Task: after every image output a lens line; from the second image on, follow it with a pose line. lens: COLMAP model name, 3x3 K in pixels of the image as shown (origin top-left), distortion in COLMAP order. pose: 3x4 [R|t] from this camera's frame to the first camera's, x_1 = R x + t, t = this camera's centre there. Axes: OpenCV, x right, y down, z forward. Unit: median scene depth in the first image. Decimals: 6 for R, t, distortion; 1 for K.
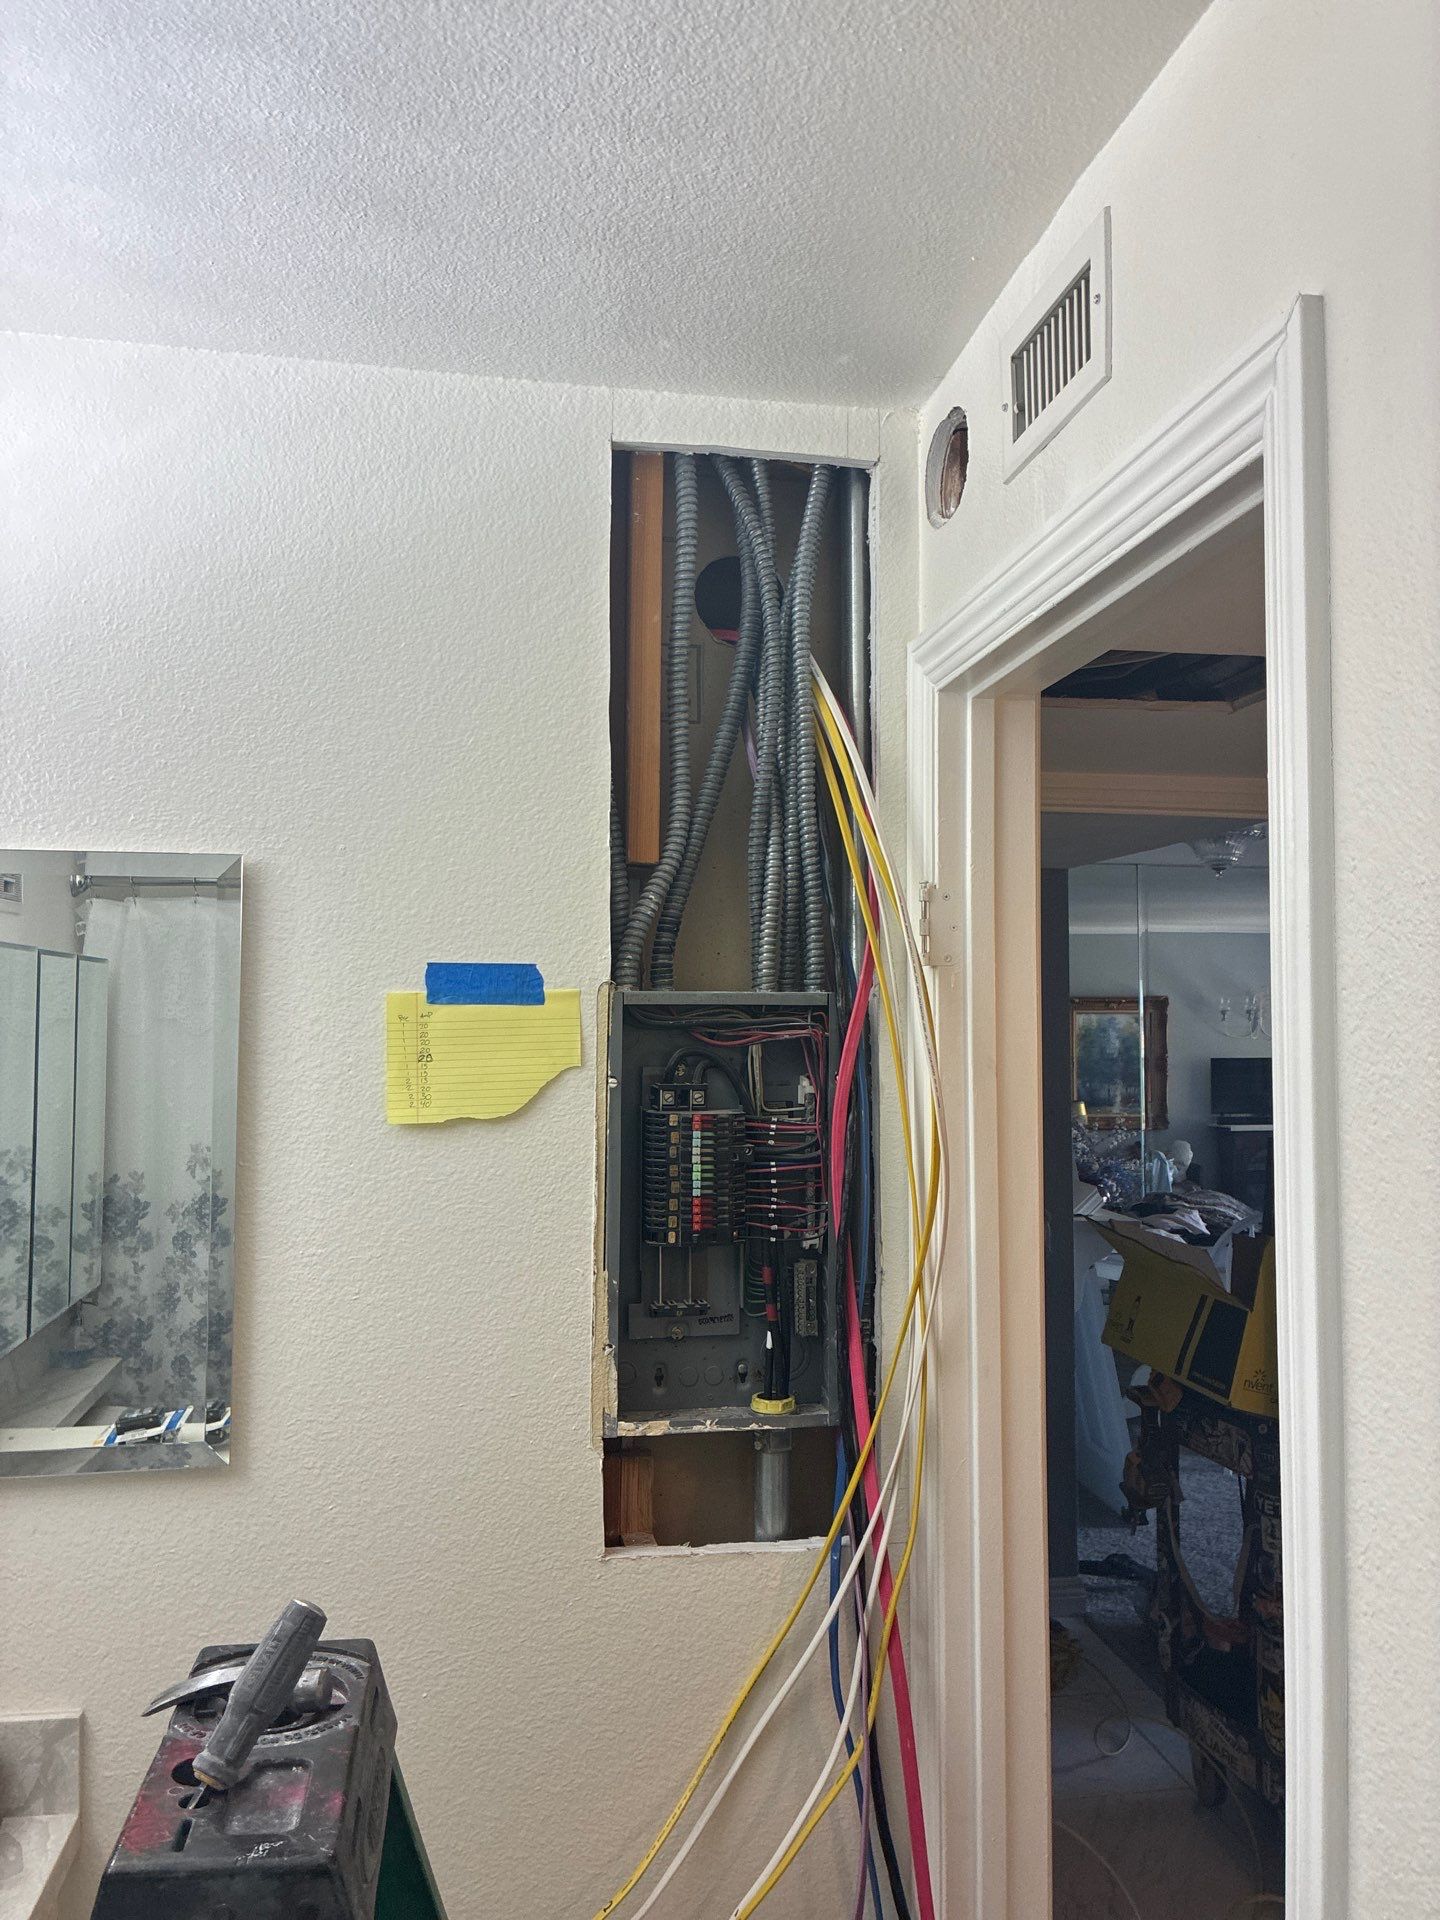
lens RADIAL K [[1454.6, 0, 719.9], [0, 1454.6, 949.8], [0, 0, 1]] dist [0.015848, -0.002587]
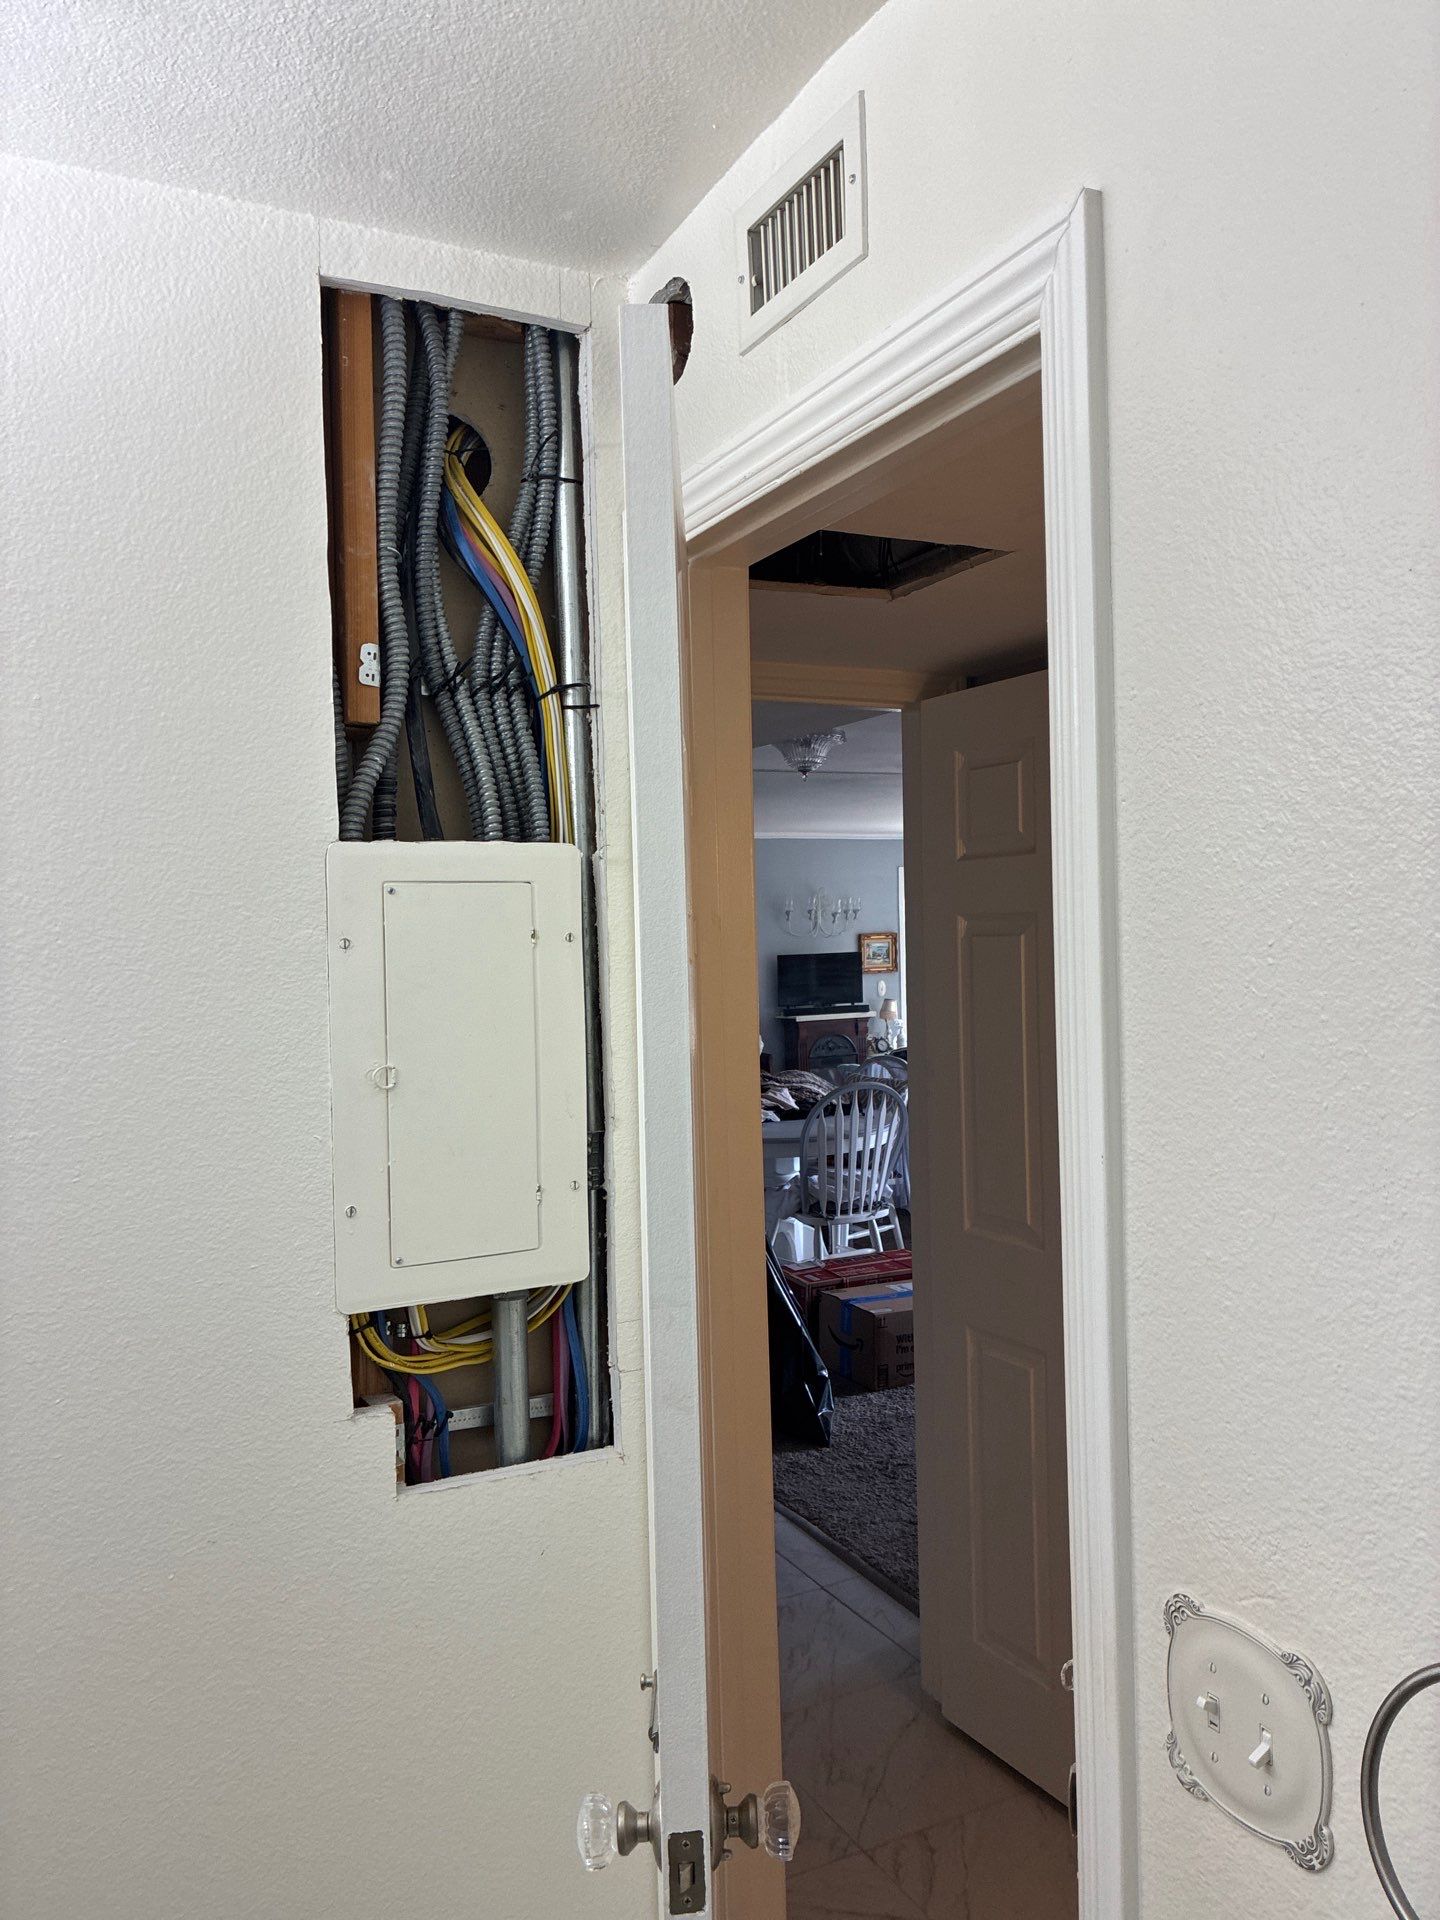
lens RADIAL K [[1448.0, 0, 728.7], [0, 1448.0, 957.7], [0, 0, 1]] dist [0.047076, -0.061306]
pose [[0.952242, -0.032641, 0.303595, -0.124940], [0.013492, 0.997797, 0.064960, 0.038122], [-0.305046, -0.057762, 0.950584, -0.014666]]
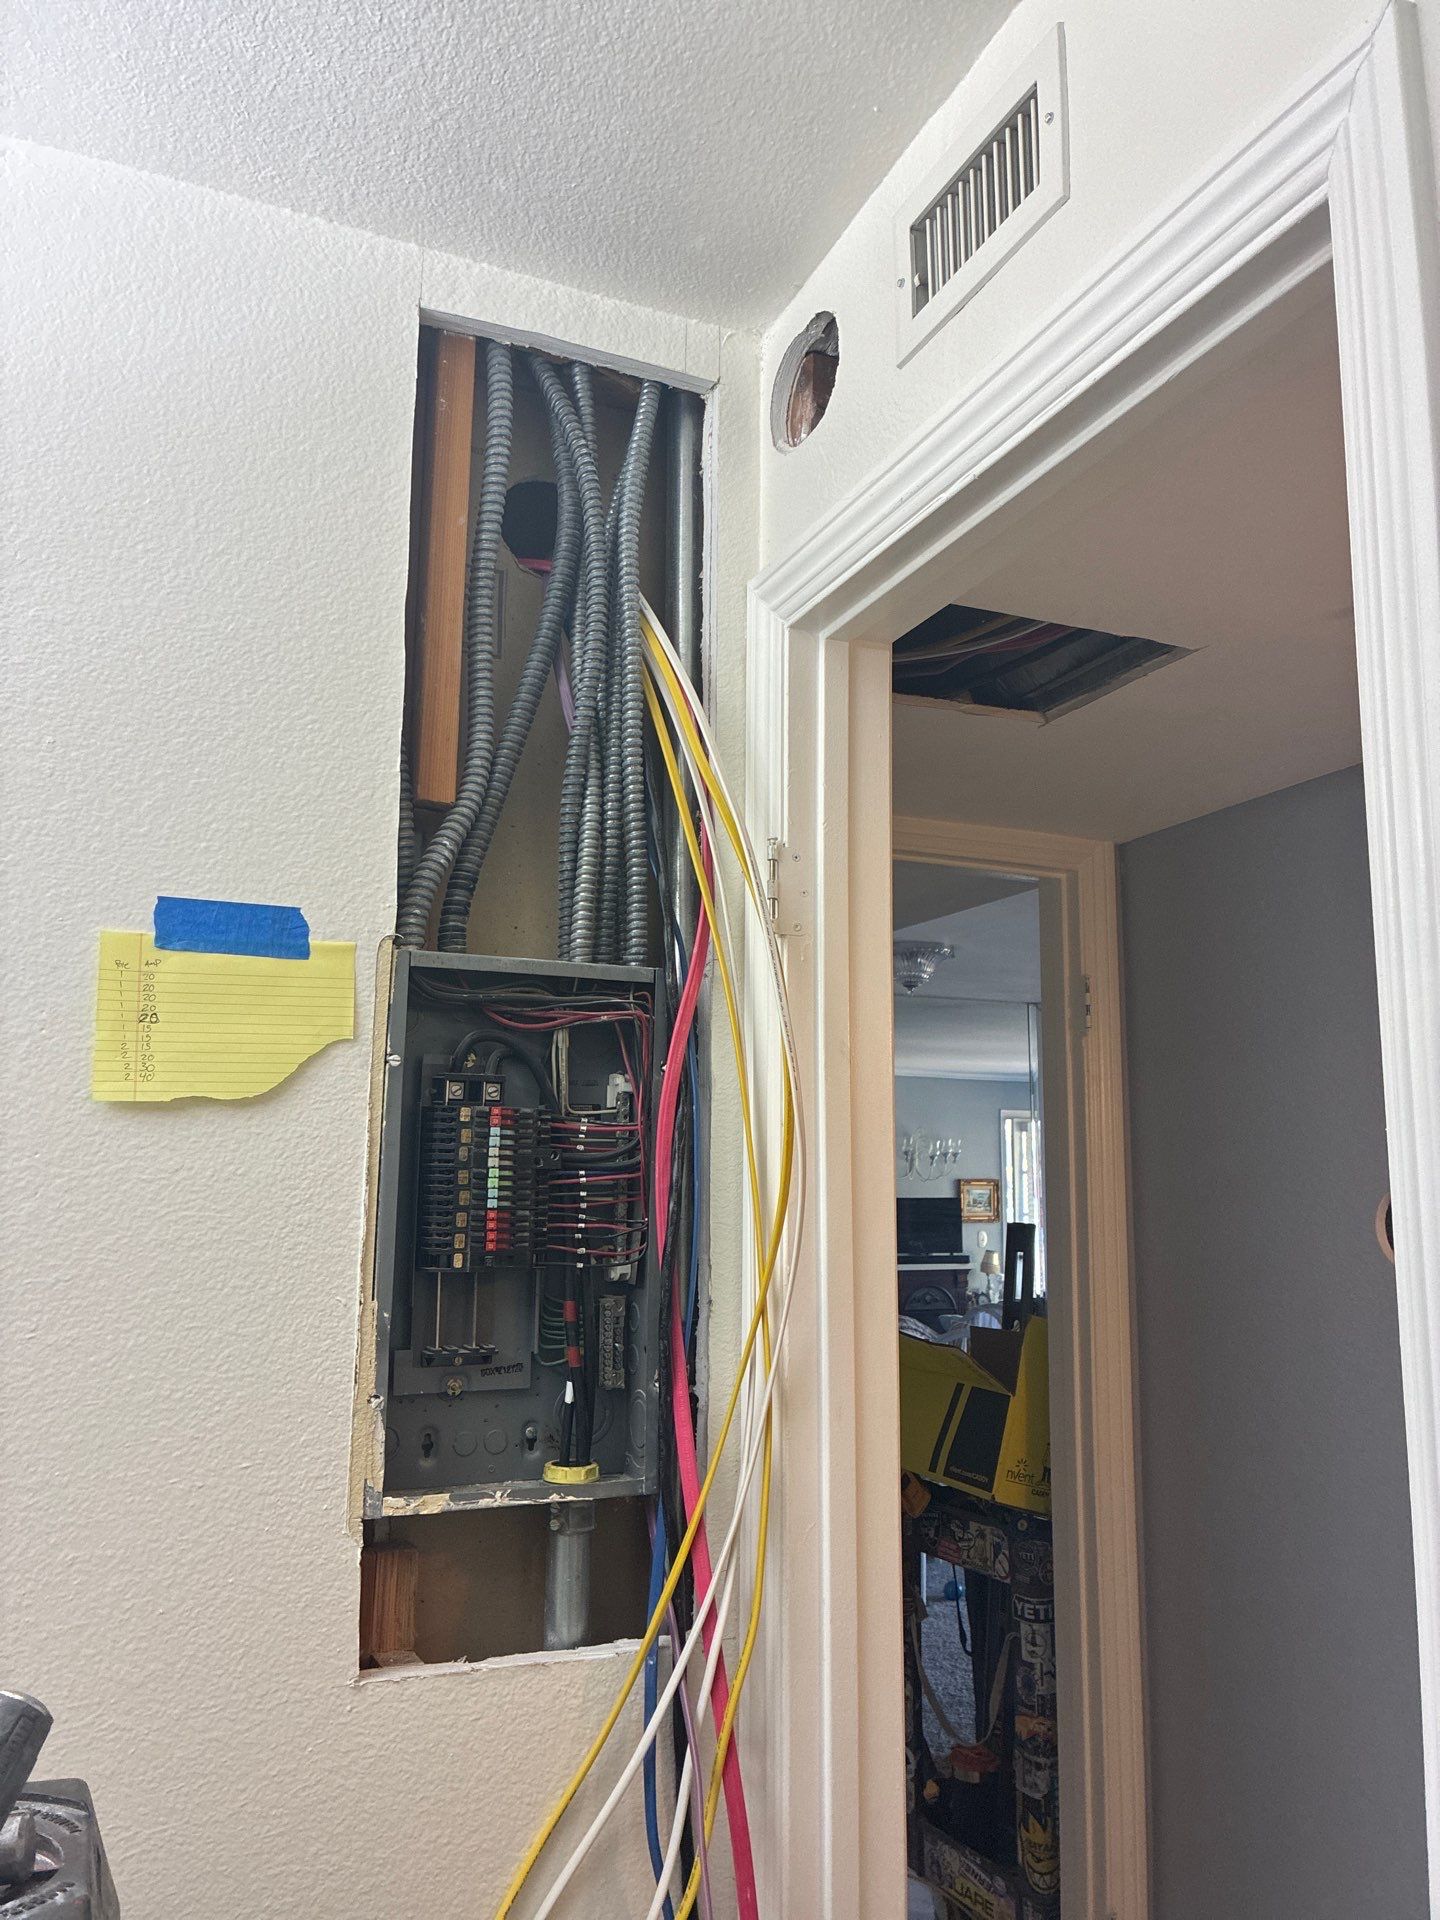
lens RADIAL K [[1448.2, 0, 717.6], [0, 1448.2, 963.5], [0, 0, 1]] dist [0.037832, -0.040710]
pose [[0.970569, 0.042205, 0.237095, -0.091780], [-0.017479, 0.994272, -0.105436, 0.118123], [-0.240187, 0.098189, 0.965748, 0.178172]]
